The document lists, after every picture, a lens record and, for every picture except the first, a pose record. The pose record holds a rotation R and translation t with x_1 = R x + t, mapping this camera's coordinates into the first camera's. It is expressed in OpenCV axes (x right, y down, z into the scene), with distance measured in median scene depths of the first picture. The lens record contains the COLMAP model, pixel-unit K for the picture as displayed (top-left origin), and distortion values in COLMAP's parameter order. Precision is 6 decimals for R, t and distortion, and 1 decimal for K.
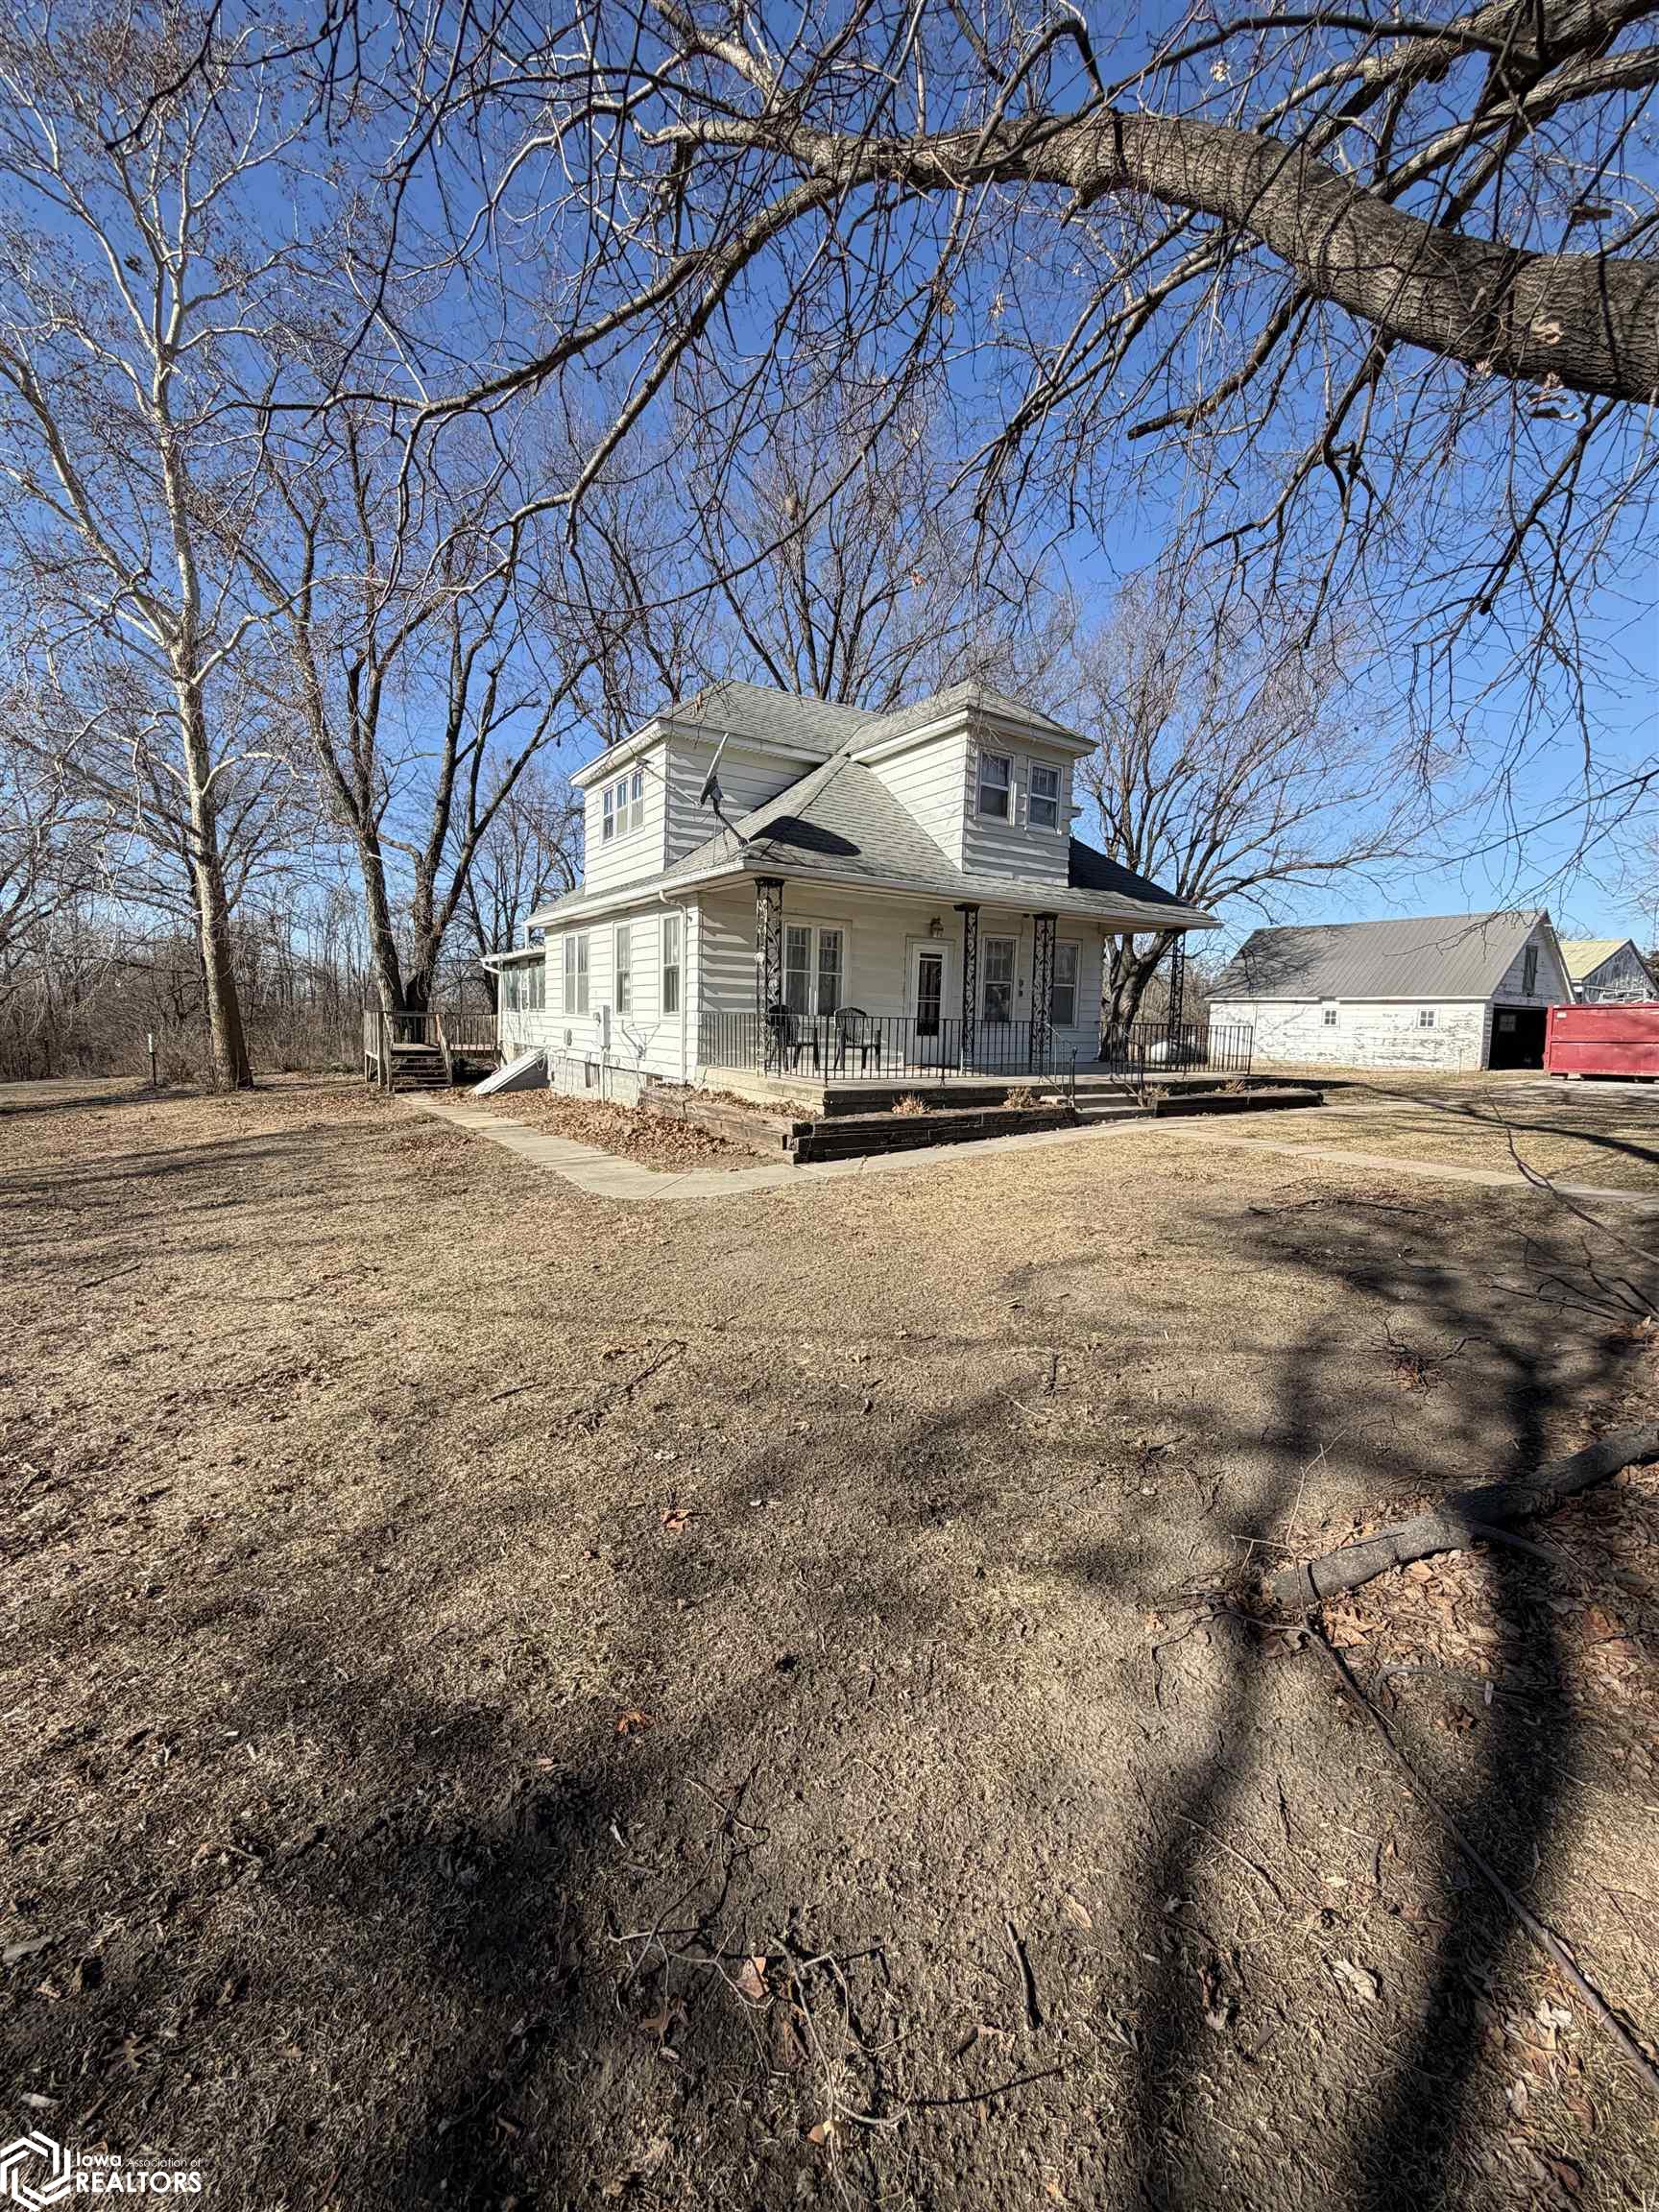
lens RADIAL K [[882.1, 0, 829.0], [0, 882.1, 1101.1], [0, 0, 1]] dist [0.002579, -0.000418]
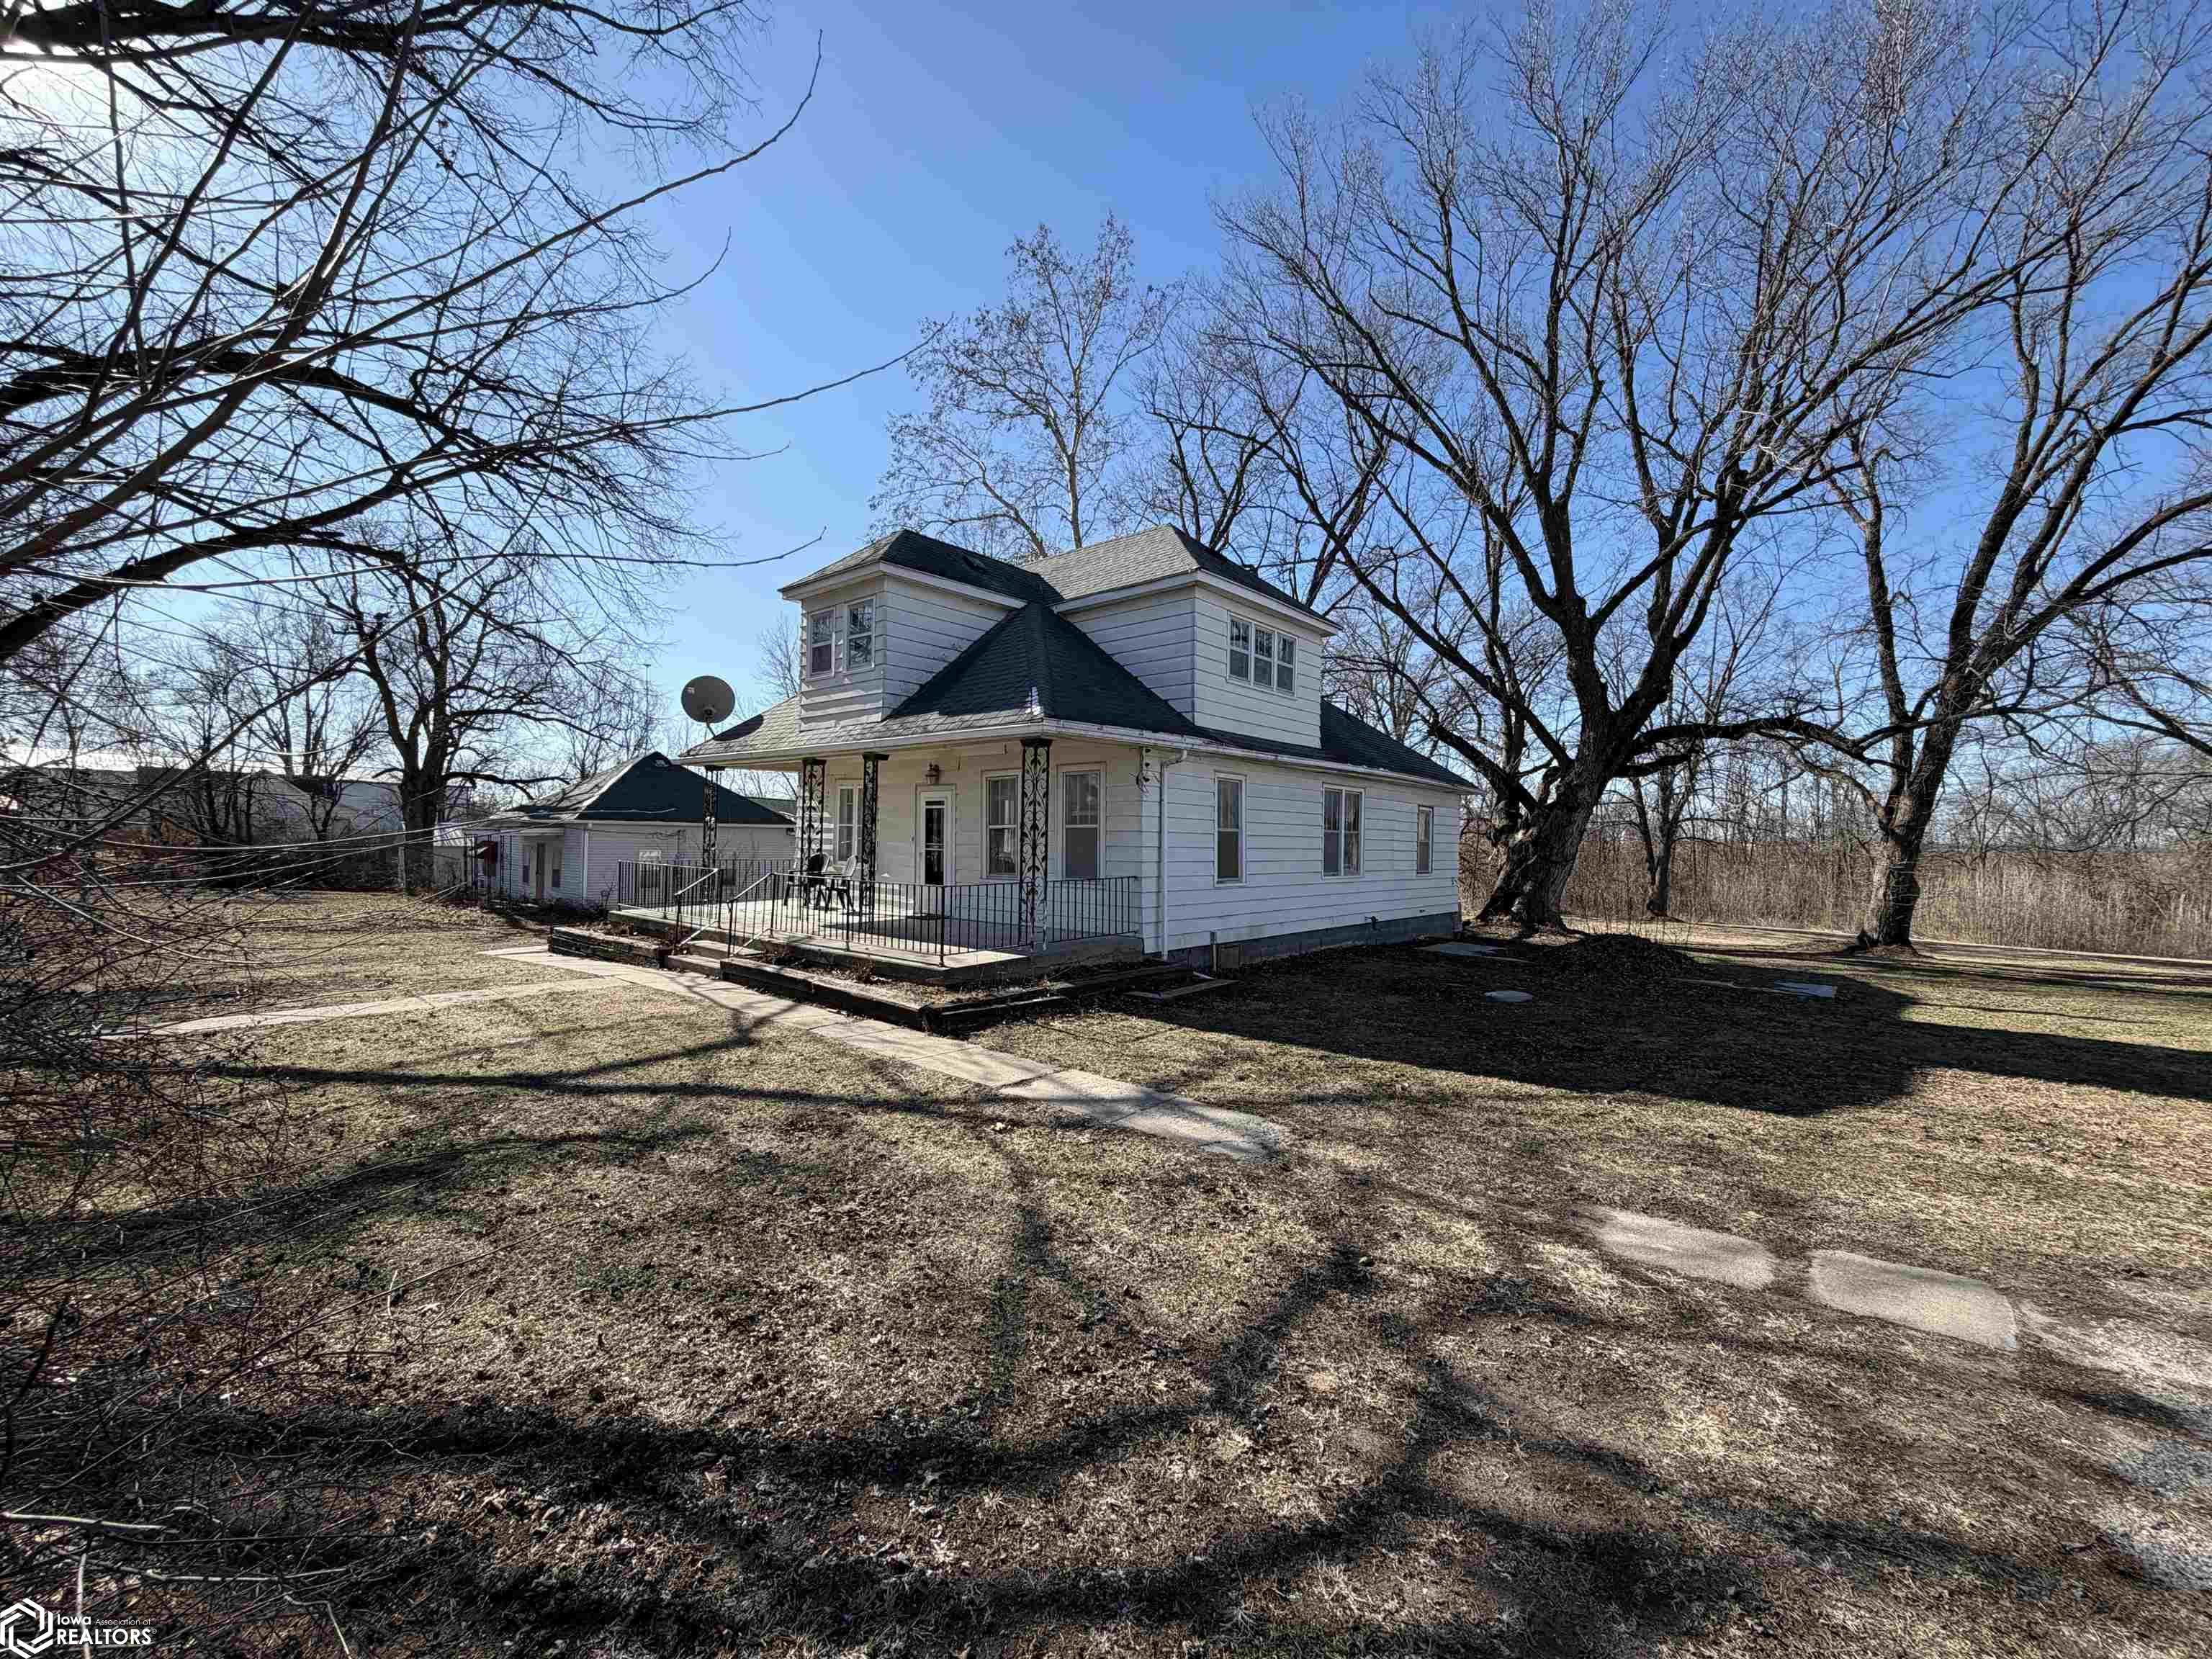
lens RADIAL K [[882.1, 0, 1100.0], [0, 882.1, 827.3], [0, 0, 1]] dist [0.002579, -0.000418]
pose [[0.278562, -0.026809, -0.960044, 1.803516], [-0.103966, 0.992894, -0.057892, -0.166094], [0.954774, 0.115939, 0.273796, 1.499133]]
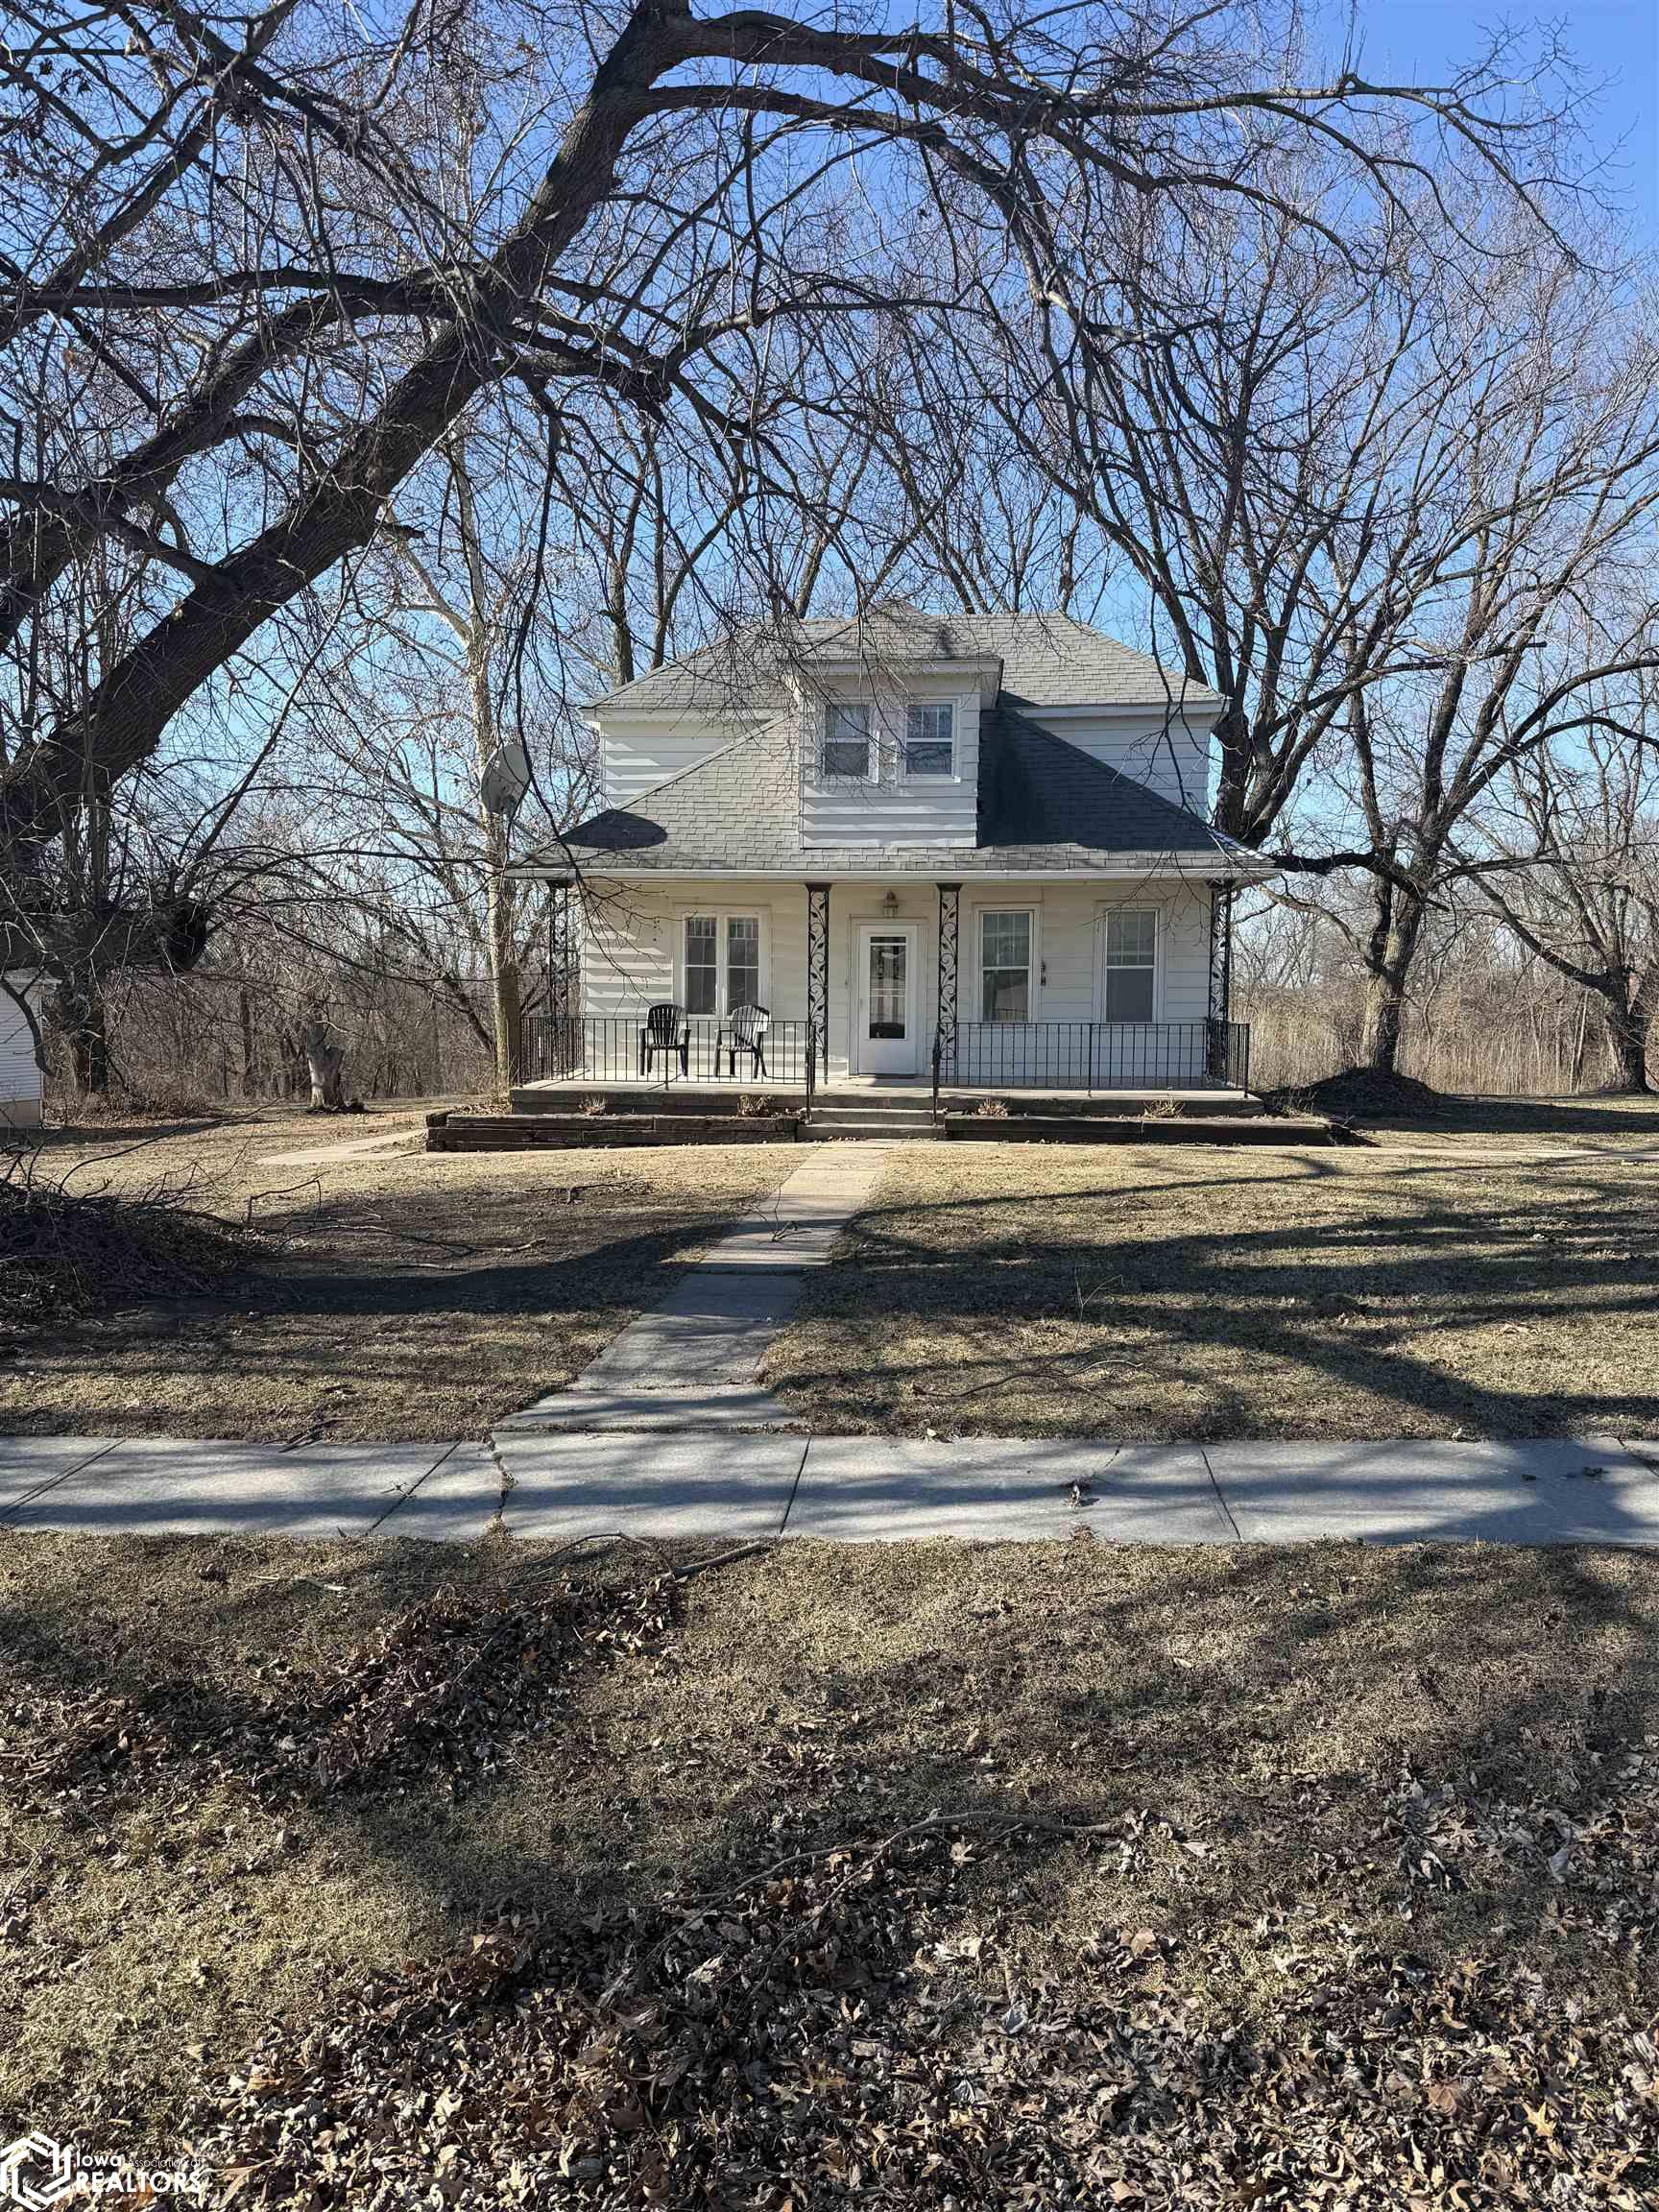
lens RADIAL K [[1550.6, 0, 822.3], [0, 1550.6, 1115.4], [0, 0, 1]] dist [0.062042, -0.075242]
pose [[0.777052, 0.030389, -0.628703, 1.579535], [-0.048249, 0.998771, -0.011358, 0.023947], [0.627585, 0.039160, 0.777563, -0.212584]]
